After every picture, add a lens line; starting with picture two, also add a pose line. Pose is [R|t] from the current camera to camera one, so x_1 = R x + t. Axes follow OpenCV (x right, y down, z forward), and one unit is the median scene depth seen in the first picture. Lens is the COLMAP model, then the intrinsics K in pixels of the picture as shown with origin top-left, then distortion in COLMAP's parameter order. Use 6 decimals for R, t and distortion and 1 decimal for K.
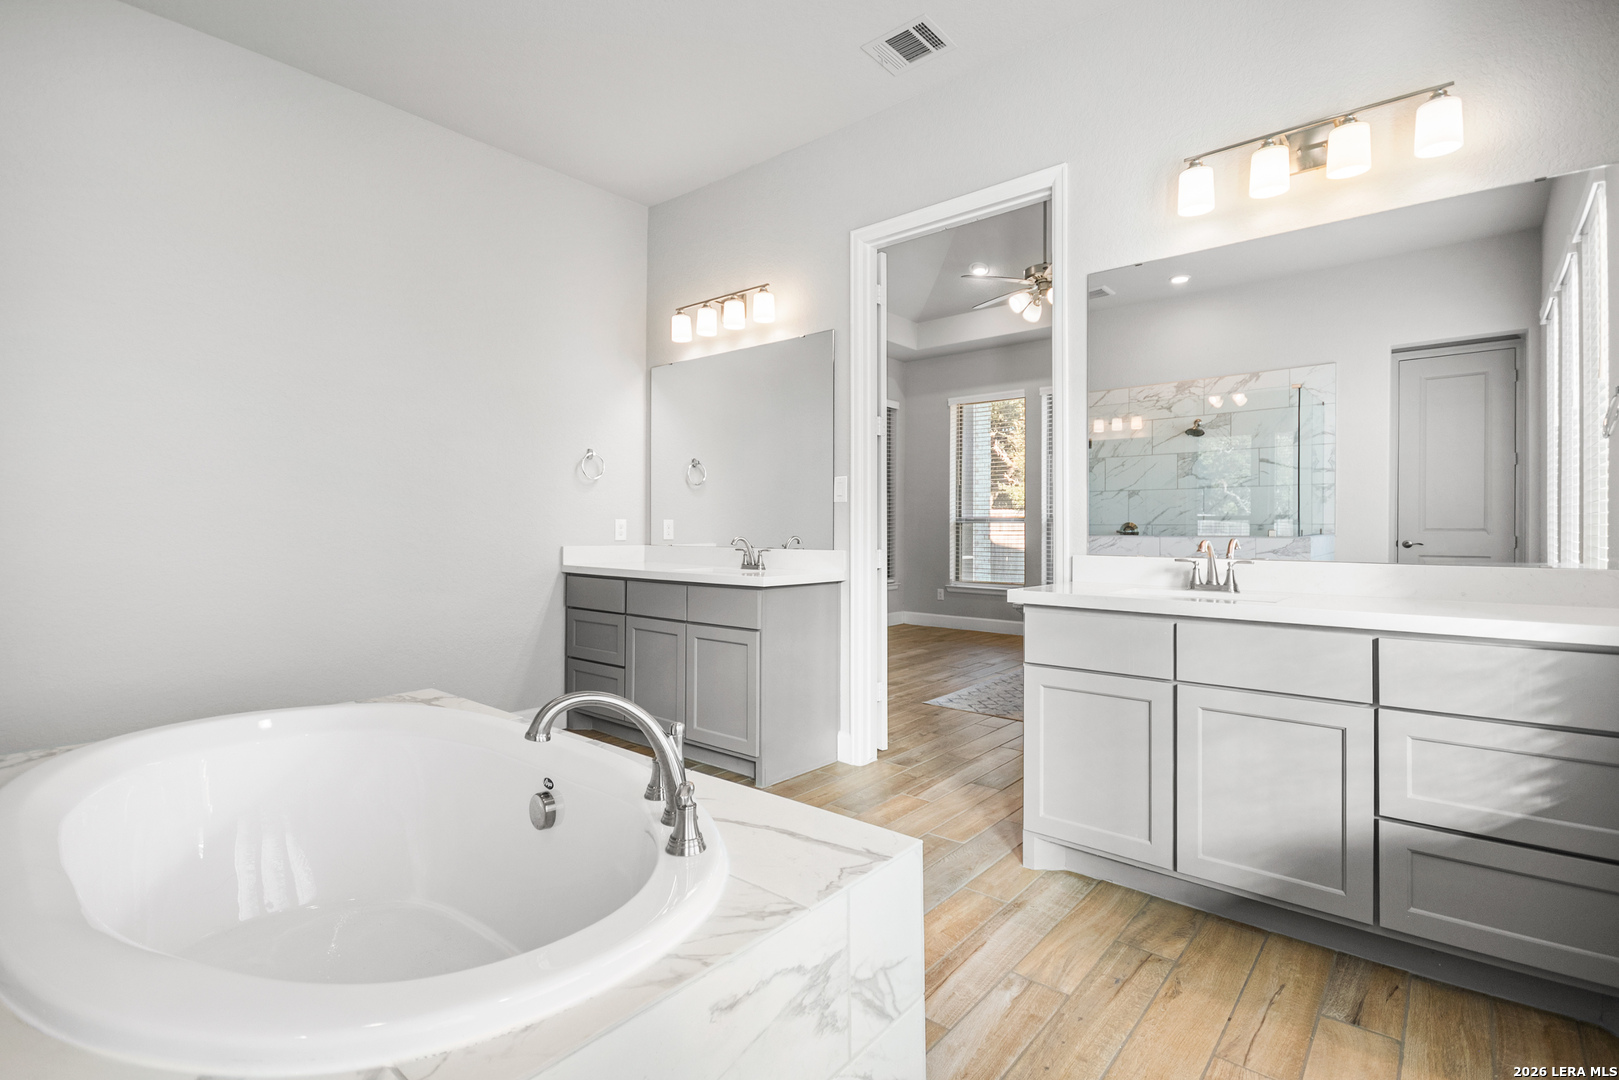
lens RADIAL K [[764.5, 0, 816.0], [0, 764.5, 533.4], [0, 0, 1]] dist [-0.002575, -0.000342]
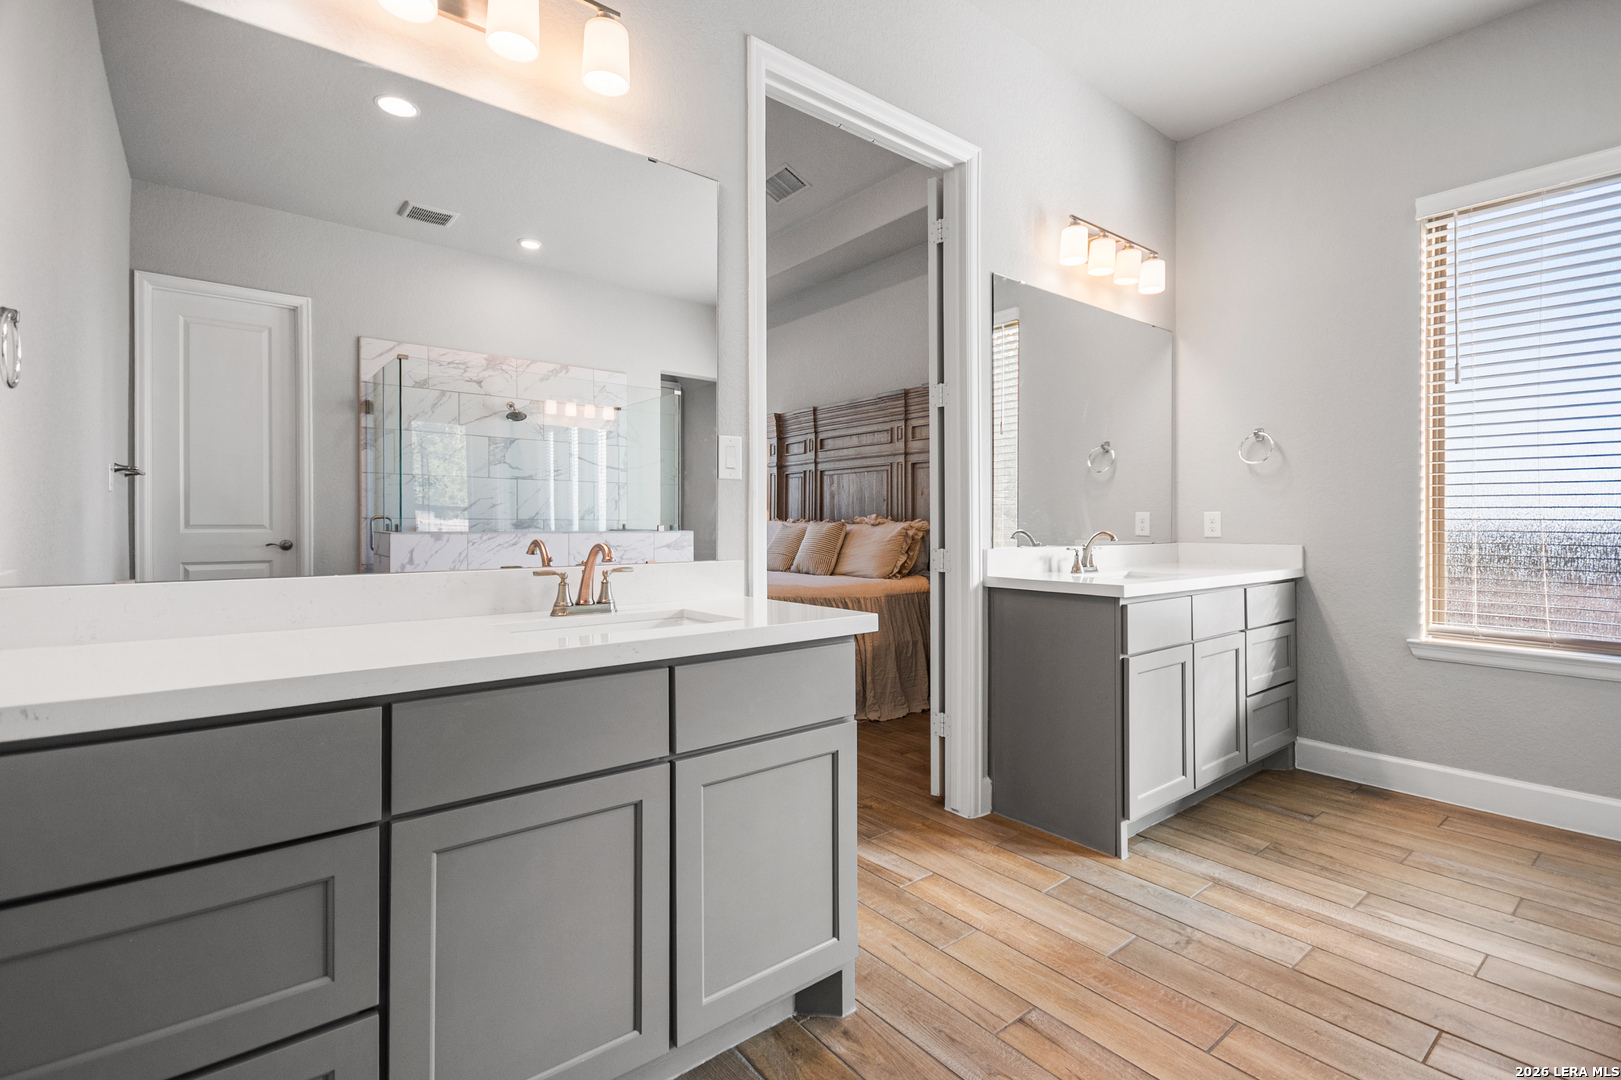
lens RADIAL K [[740.1, 0, 824.0], [0, 740.1, 542.3], [0, 0, 1]] dist [0.002143, -0.000067]
pose [[0.182987, -0.017288, 0.982963, -0.880008], [0.004831, 0.999849, 0.016686, 0.009456], [-0.983104, 0.001696, 0.183043, 1.442173]]
